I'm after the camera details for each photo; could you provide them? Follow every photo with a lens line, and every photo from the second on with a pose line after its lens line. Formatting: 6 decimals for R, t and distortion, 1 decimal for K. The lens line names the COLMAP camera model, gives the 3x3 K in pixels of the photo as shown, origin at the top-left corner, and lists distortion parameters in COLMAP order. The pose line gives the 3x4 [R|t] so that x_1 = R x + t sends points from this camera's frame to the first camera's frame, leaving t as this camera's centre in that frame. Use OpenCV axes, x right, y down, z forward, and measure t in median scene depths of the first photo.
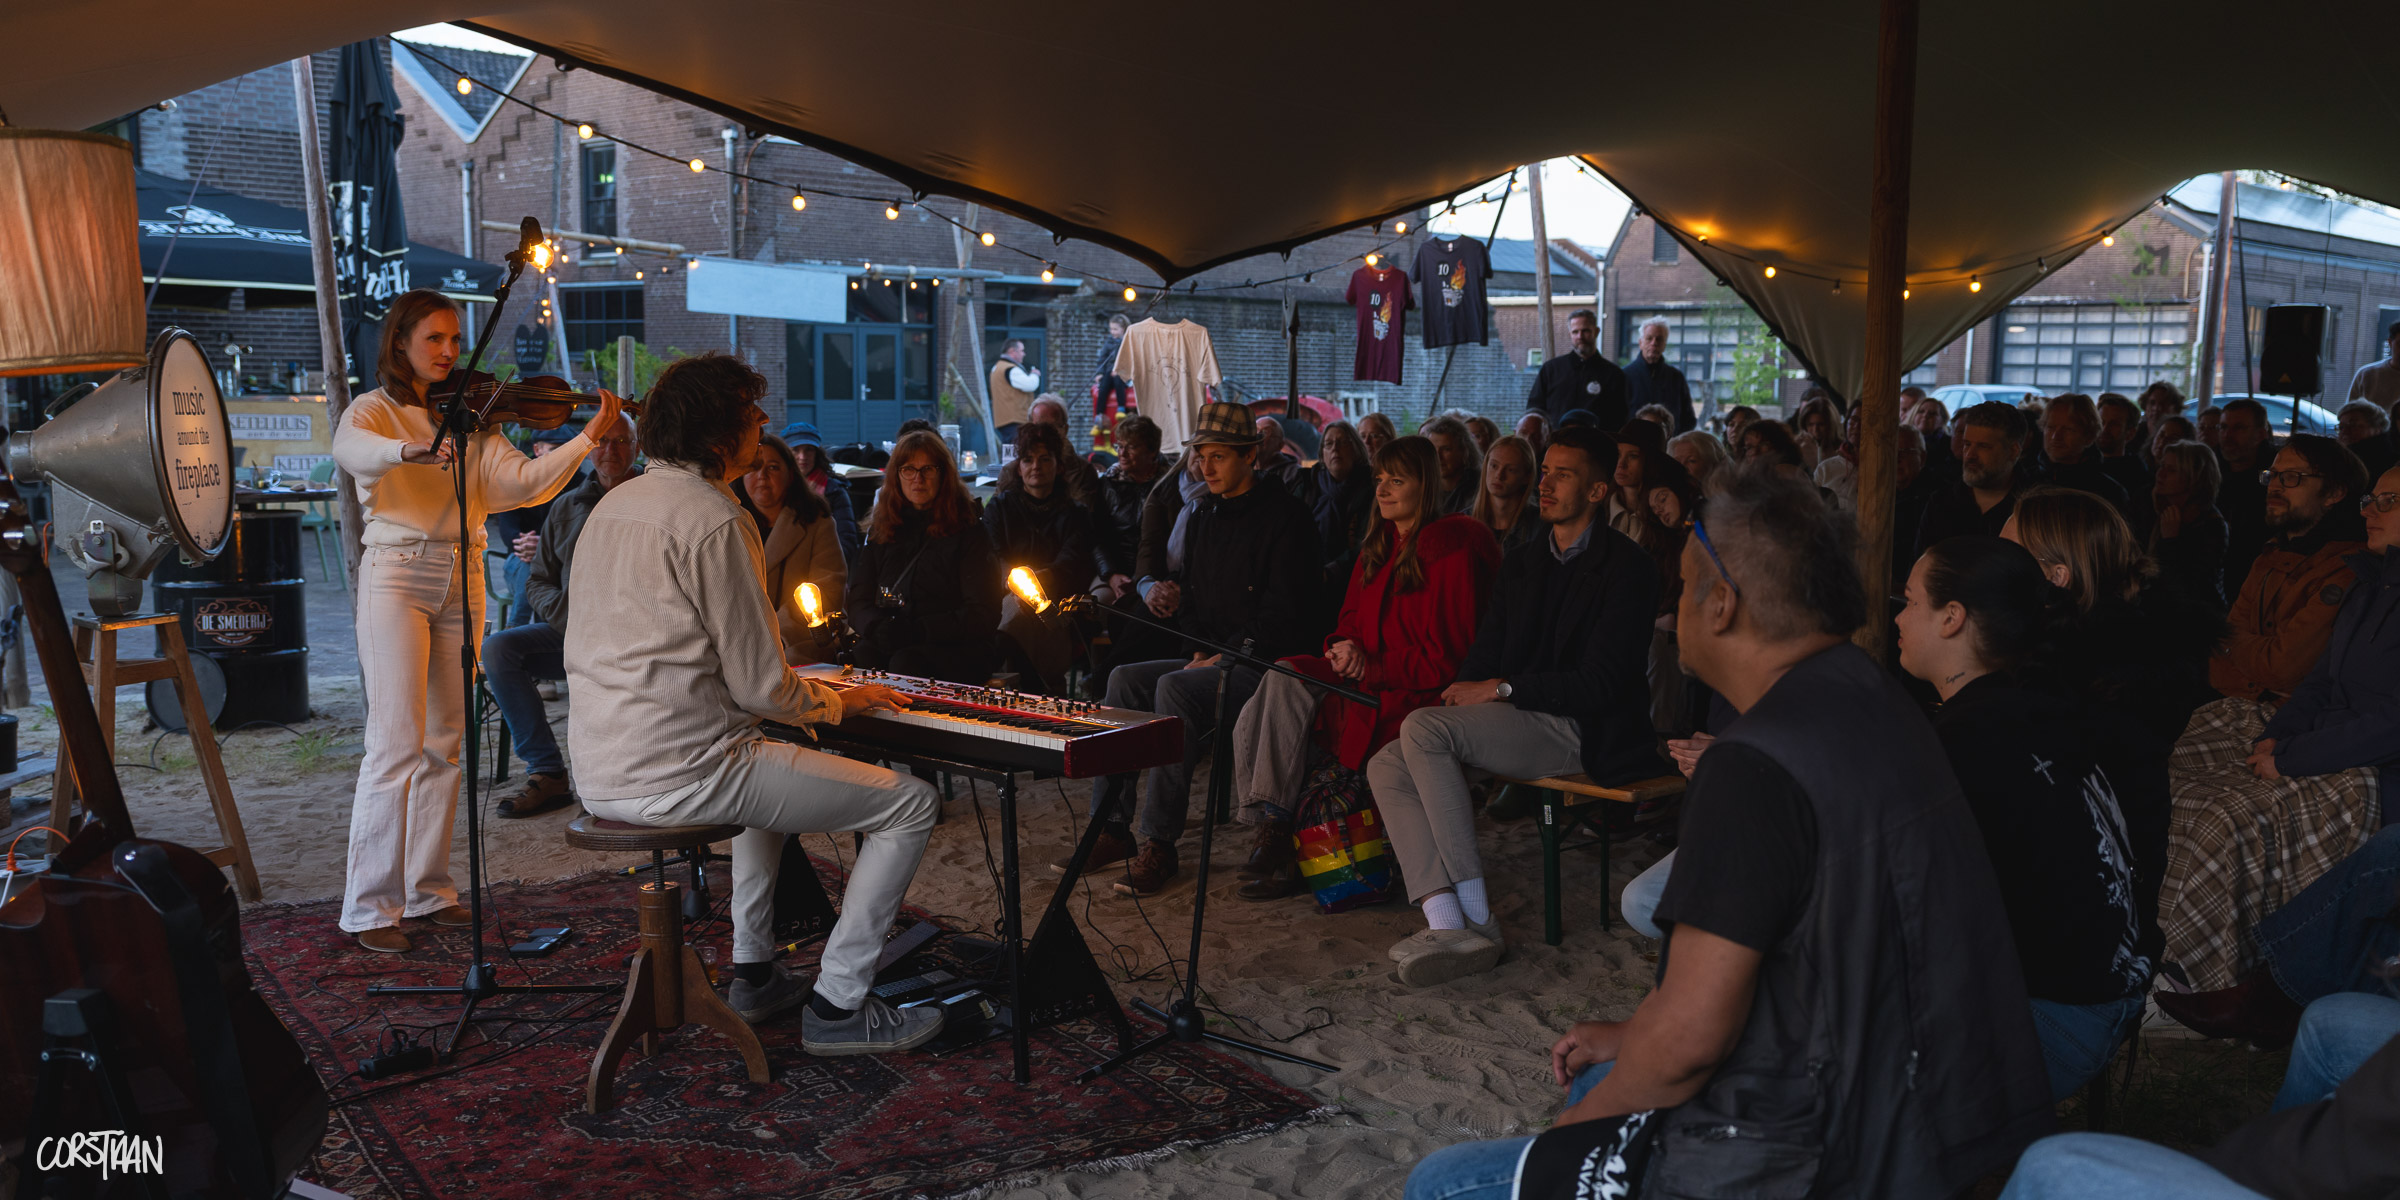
lens RADIAL K [[2067.1, 0, 1201.8], [0, 2067.1, 601.2], [0, 0, 1]] dist [0.004200, -0.007161]
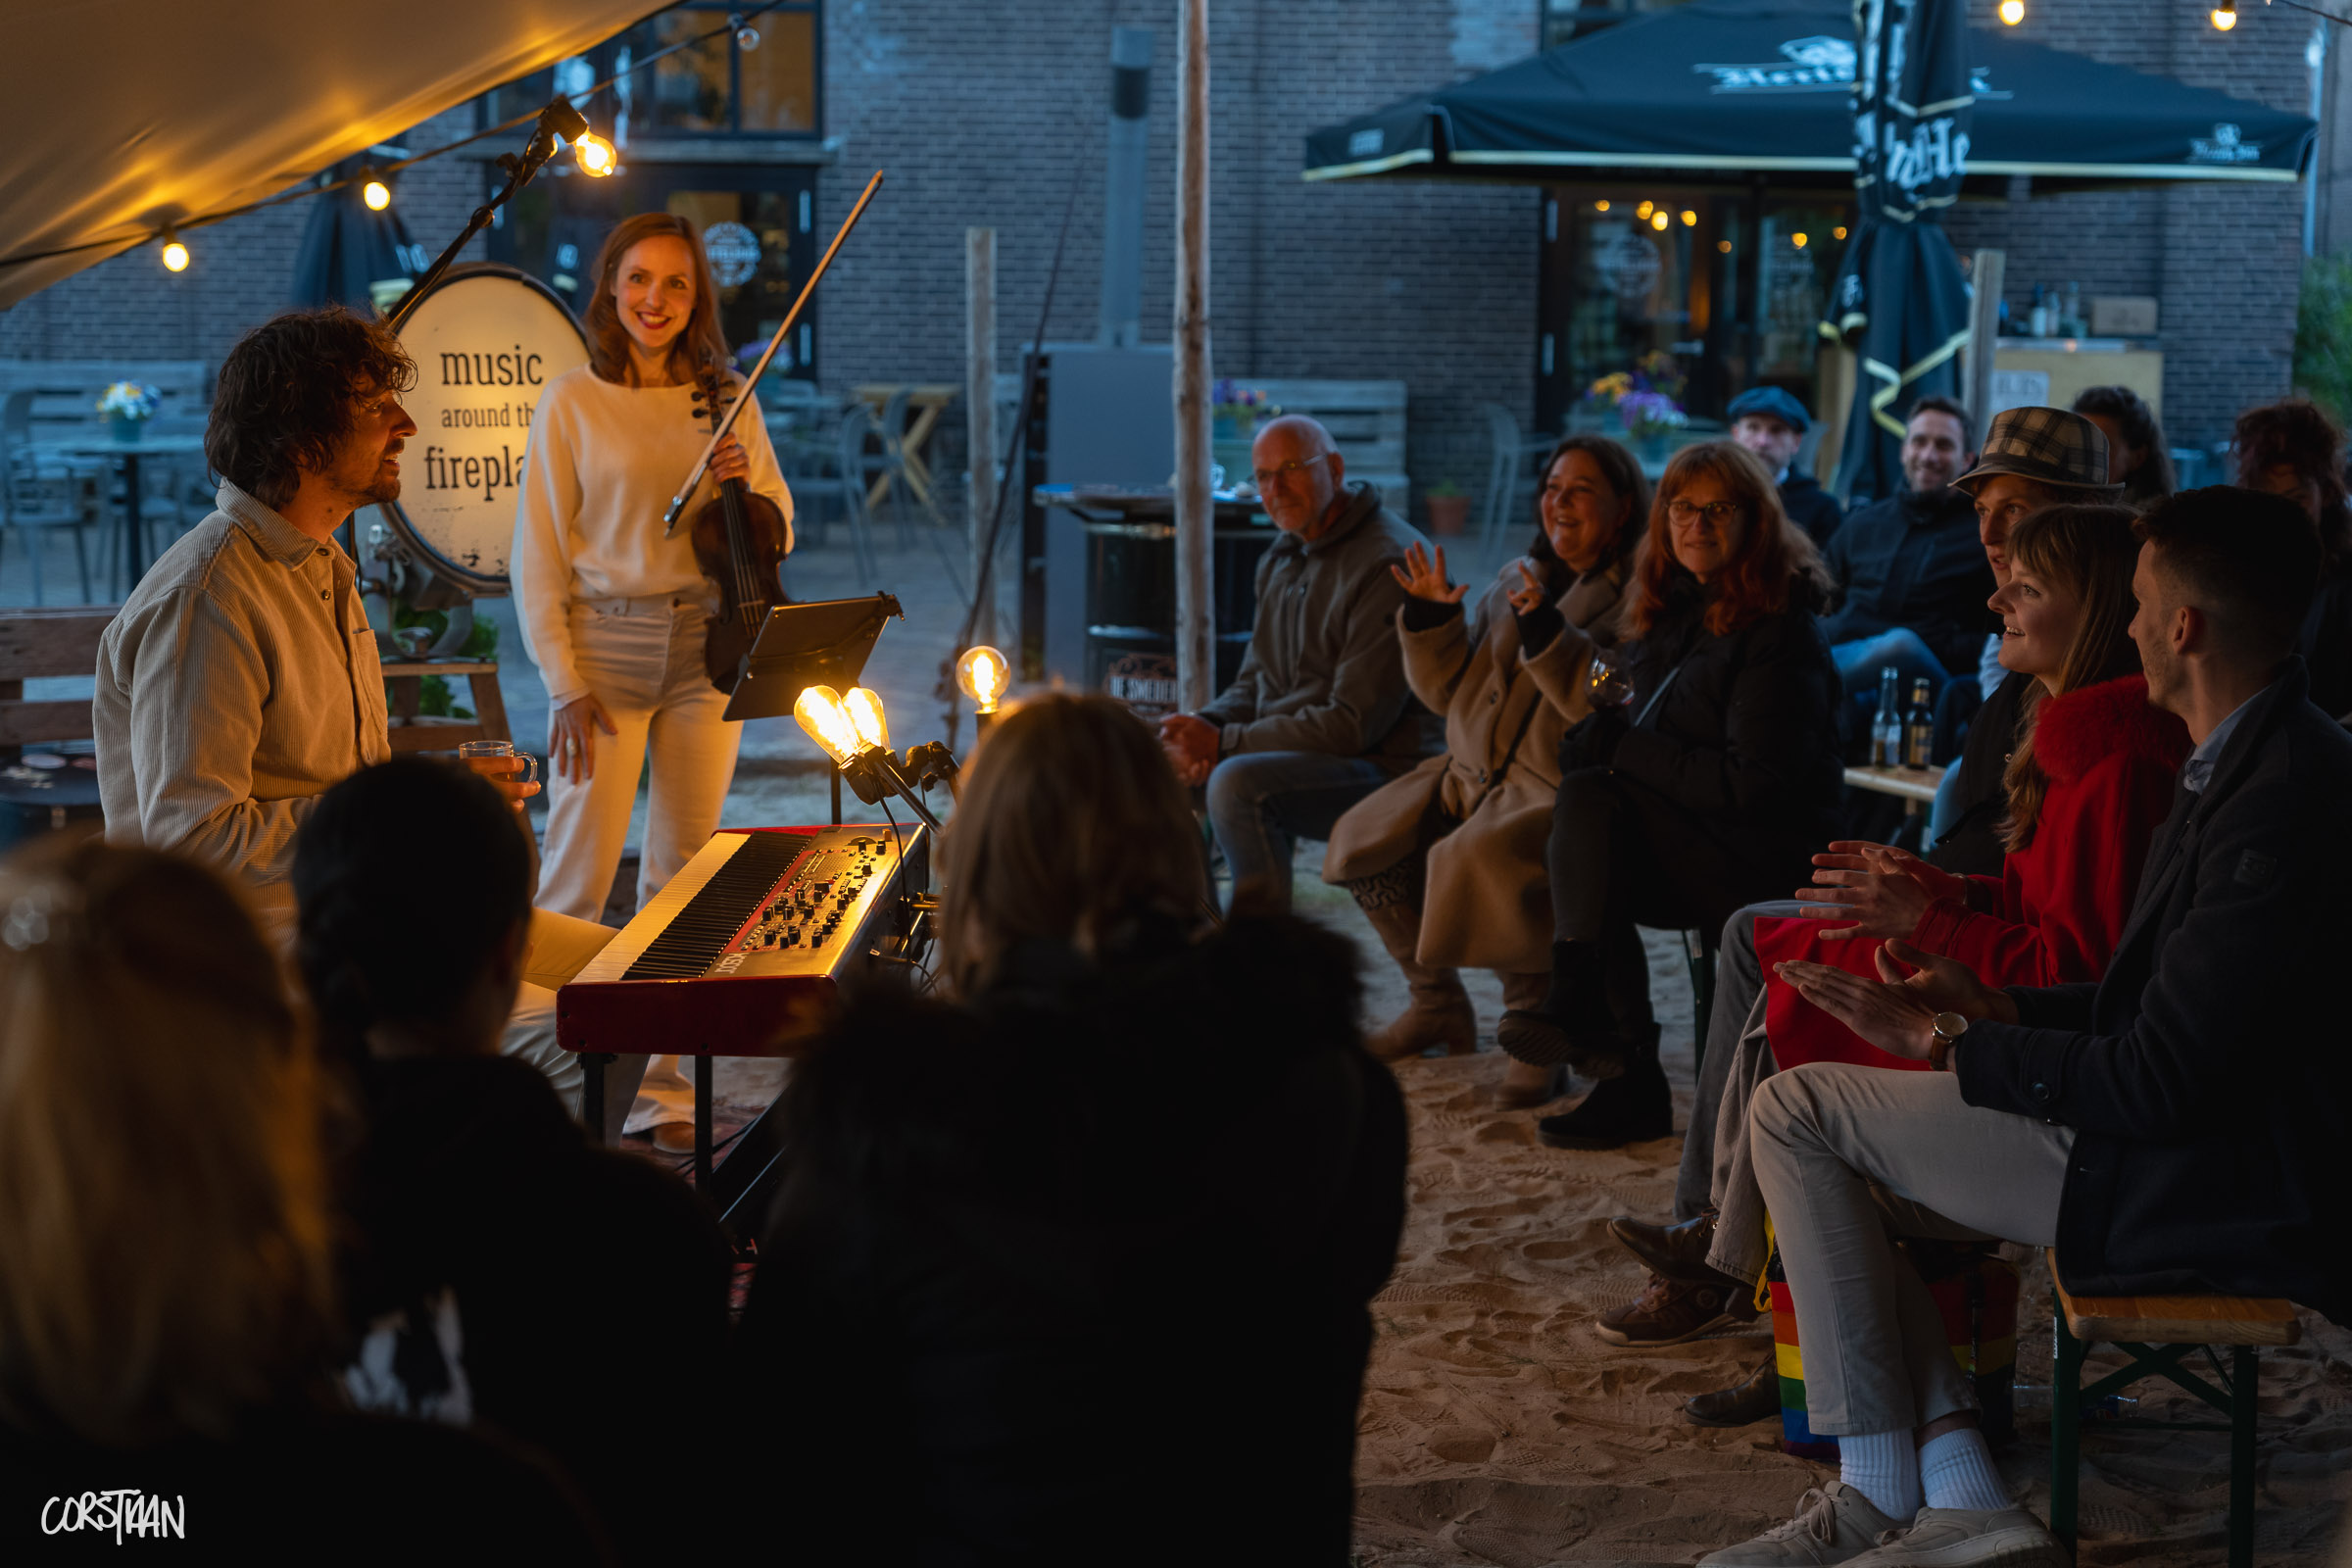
lens RADIAL K [[3579.0, 0, 1171.9], [0, 3579.0, 788.7], [0, 0, 1]] dist [0.017704, 0.000965]
pose [[0.692747, 0.101261, -0.714036, 0.288075], [-0.081169, 0.994750, 0.062322, -0.024307], [0.716599, 0.014784, 0.697329, 0.154844]]
